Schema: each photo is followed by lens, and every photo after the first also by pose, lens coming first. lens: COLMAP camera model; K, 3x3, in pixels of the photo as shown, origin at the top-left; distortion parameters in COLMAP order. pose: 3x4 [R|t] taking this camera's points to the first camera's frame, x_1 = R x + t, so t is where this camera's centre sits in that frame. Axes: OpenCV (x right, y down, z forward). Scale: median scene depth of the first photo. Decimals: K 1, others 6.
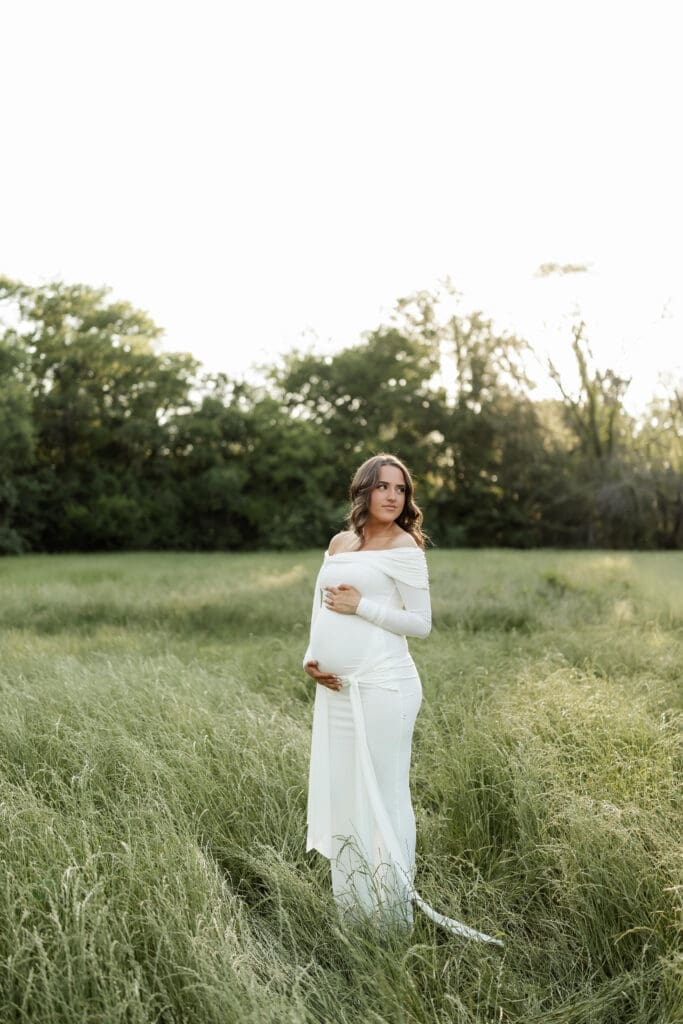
lens RADIAL K [[974.5, 0, 340.4], [0, 974.5, 506.0], [0, 0, 1]] dist [0.014413, 0.000000]
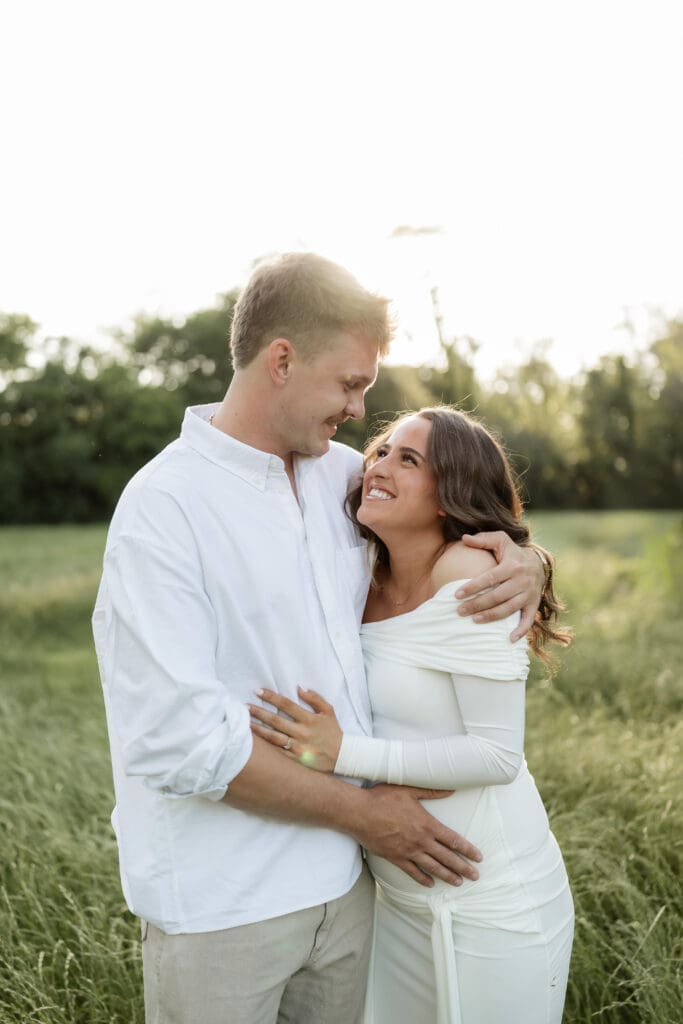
lens RADIAL K [[974.5, 0, 344.7], [0, 974.5, 506.7], [0, 0, 1]] dist [0.014413, 0.000000]
pose [[0.987808, -0.022328, 0.154066, -0.004464], [0.016905, 0.999194, 0.036420, -0.000609], [-0.154755, -0.033371, 0.987389, 0.031367]]
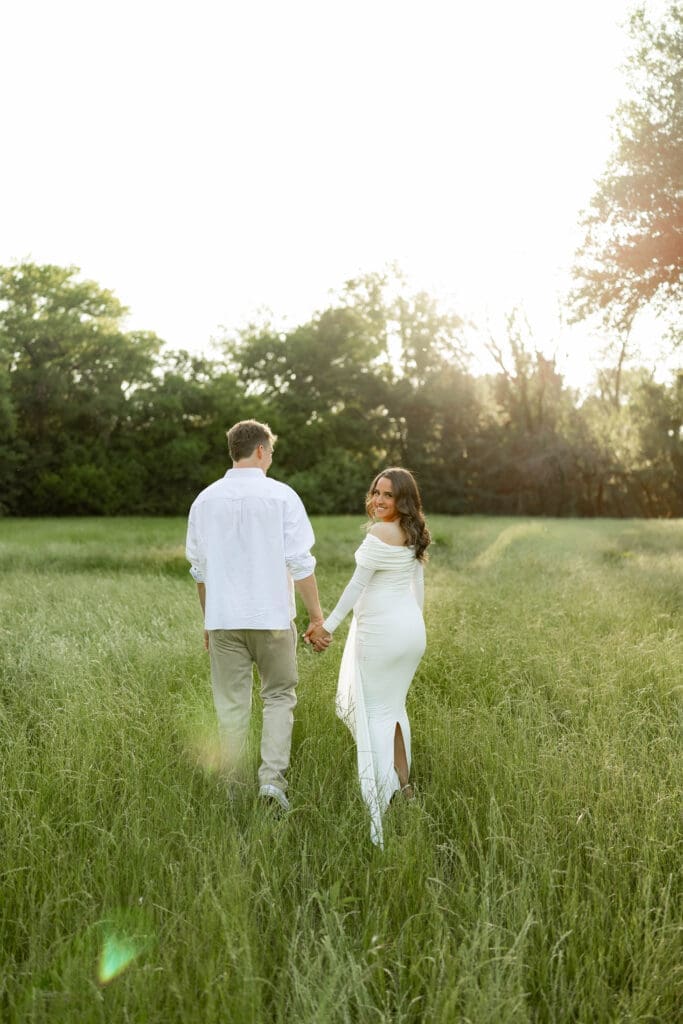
lens RADIAL K [[974.5, 0, 340.5], [0, 974.5, 506.0], [0, 0, 1]] dist [0.014413, 0.000000]
pose [[0.999125, 0.004435, 0.041583, 0.008712], [-0.005963, 0.999309, 0.036697, -0.005504], [-0.041392, -0.036912, 0.998461, -0.091712]]
